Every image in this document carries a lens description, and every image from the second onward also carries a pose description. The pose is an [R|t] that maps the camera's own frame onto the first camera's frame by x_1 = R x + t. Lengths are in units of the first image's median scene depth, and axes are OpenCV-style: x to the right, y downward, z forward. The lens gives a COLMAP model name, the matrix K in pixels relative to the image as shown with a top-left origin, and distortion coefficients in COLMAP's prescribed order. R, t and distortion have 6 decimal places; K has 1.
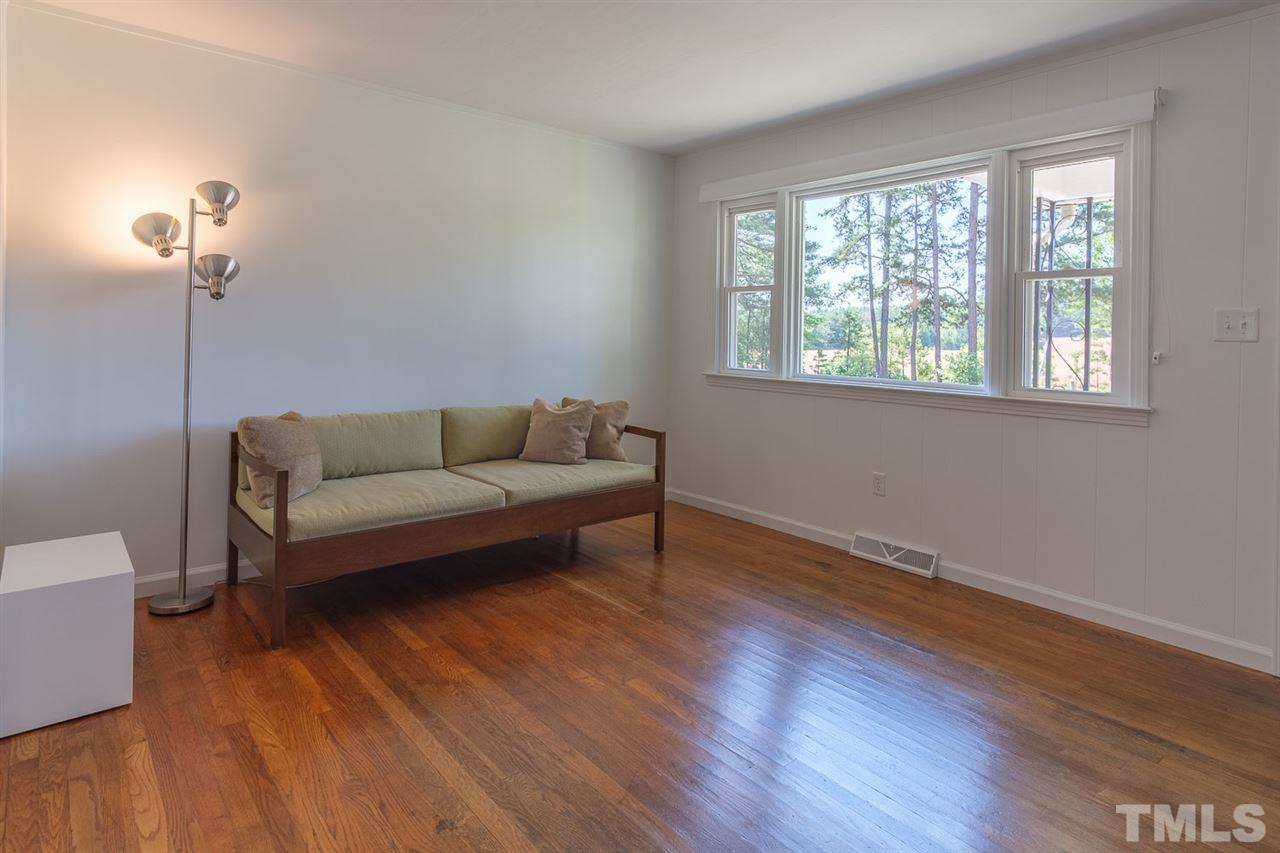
lens RADIAL K [[705.0, 0, 639.4], [0, 705.0, 338.3], [0, 0, 1]] dist [0.002412, 0.001861]
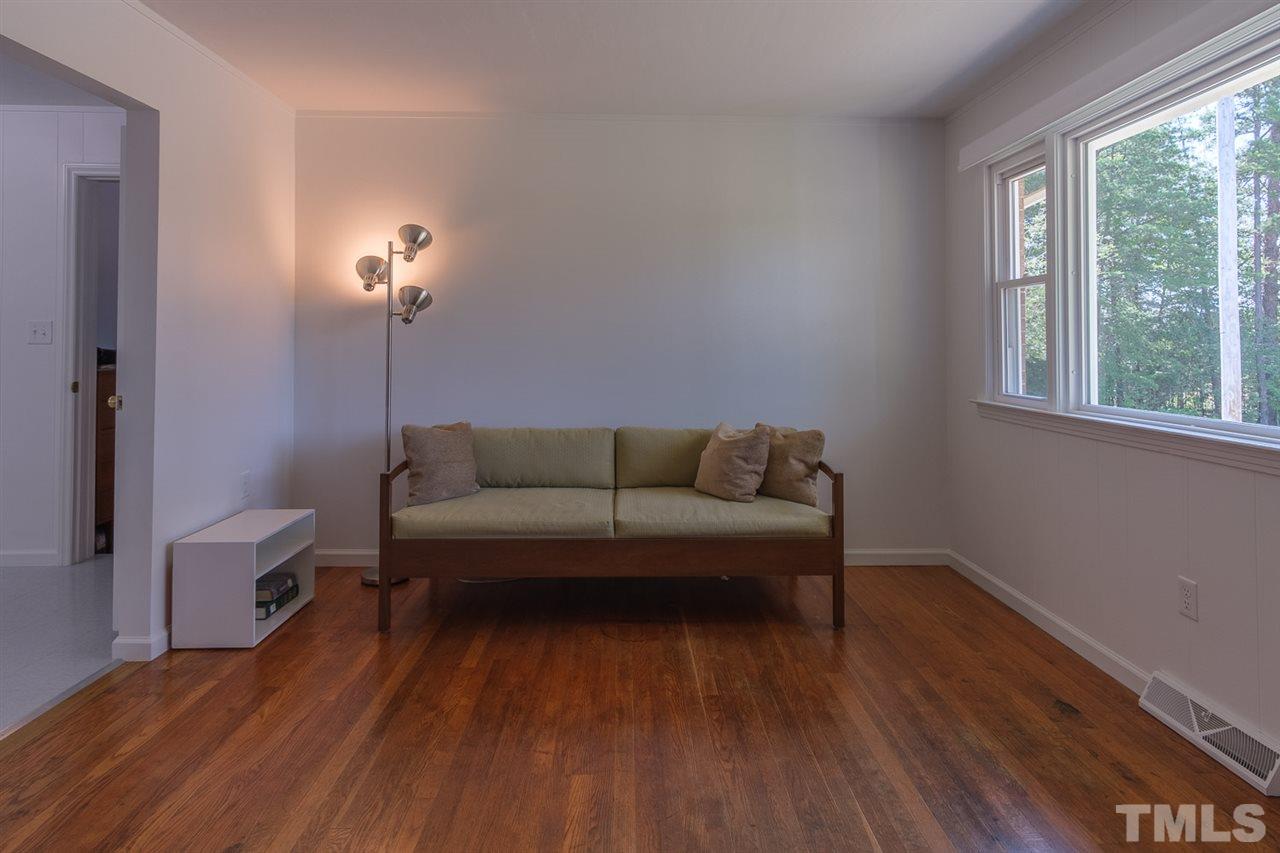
lens RADIAL K [[705.0, 0, 639.4], [0, 705.0, 338.3], [0, 0, 1]] dist [0.002412, 0.001861]
pose [[0.782745, -0.022415, -0.621939, 0.438775], [0.006528, 0.999592, -0.027810, 0.004909], [0.622308, 0.017708, 0.782572, 0.314198]]
